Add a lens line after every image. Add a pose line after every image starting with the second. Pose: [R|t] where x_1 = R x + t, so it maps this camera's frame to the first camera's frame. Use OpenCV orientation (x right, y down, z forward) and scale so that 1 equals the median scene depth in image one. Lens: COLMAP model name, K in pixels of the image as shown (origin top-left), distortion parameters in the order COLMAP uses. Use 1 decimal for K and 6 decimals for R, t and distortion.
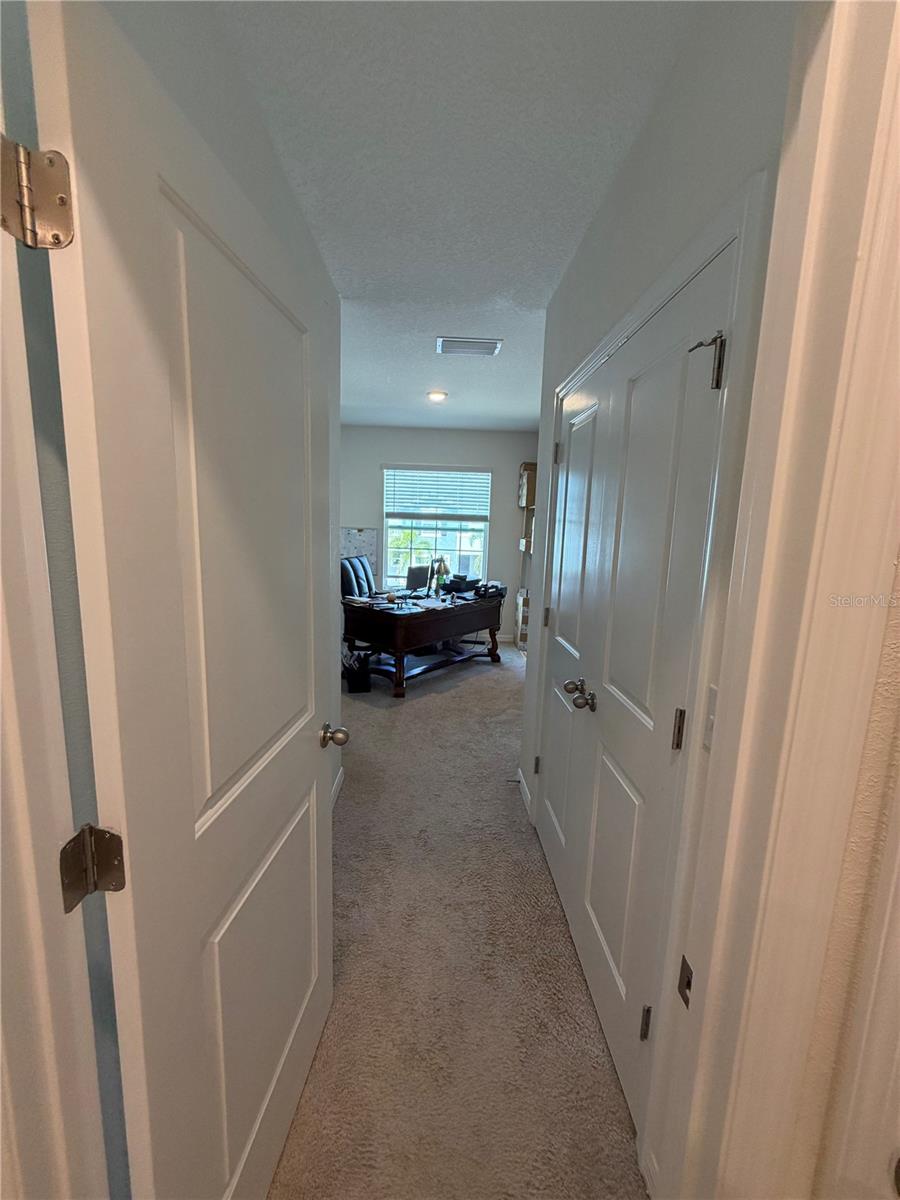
lens RADIAL K [[476.6, 0, 450.6], [0, 476.6, 603.5], [0, 0, 1]] dist [-0.000375, -0.000538]
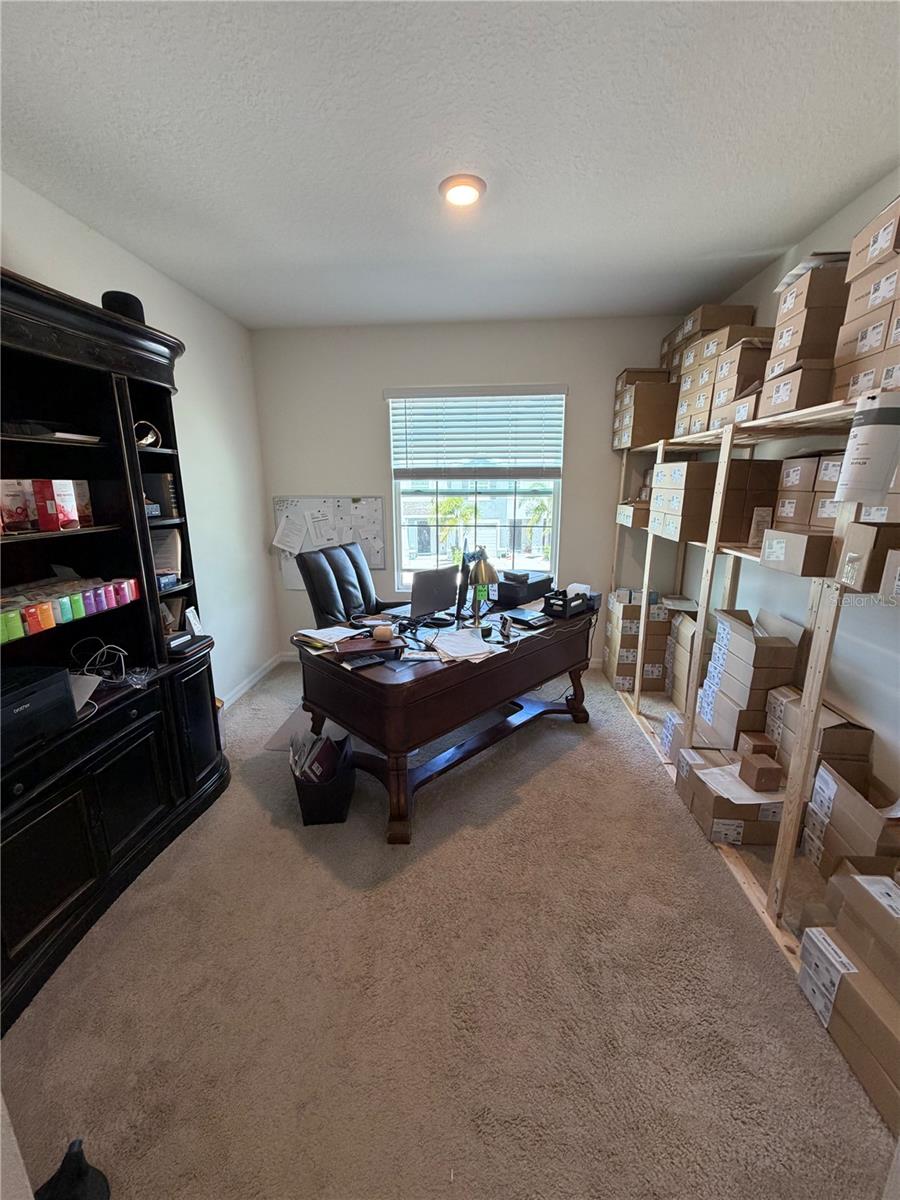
lens RADIAL K [[476.6, 0, 445.4], [0, 476.6, 601.4], [0, 0, 1]] dist [-0.000375, -0.000538]
pose [[0.993050, -0.014554, -0.116790, 0.001543], [0.023027, 0.997173, 0.071528, -0.069774], [0.115418, -0.073720, 0.990578, 0.422791]]
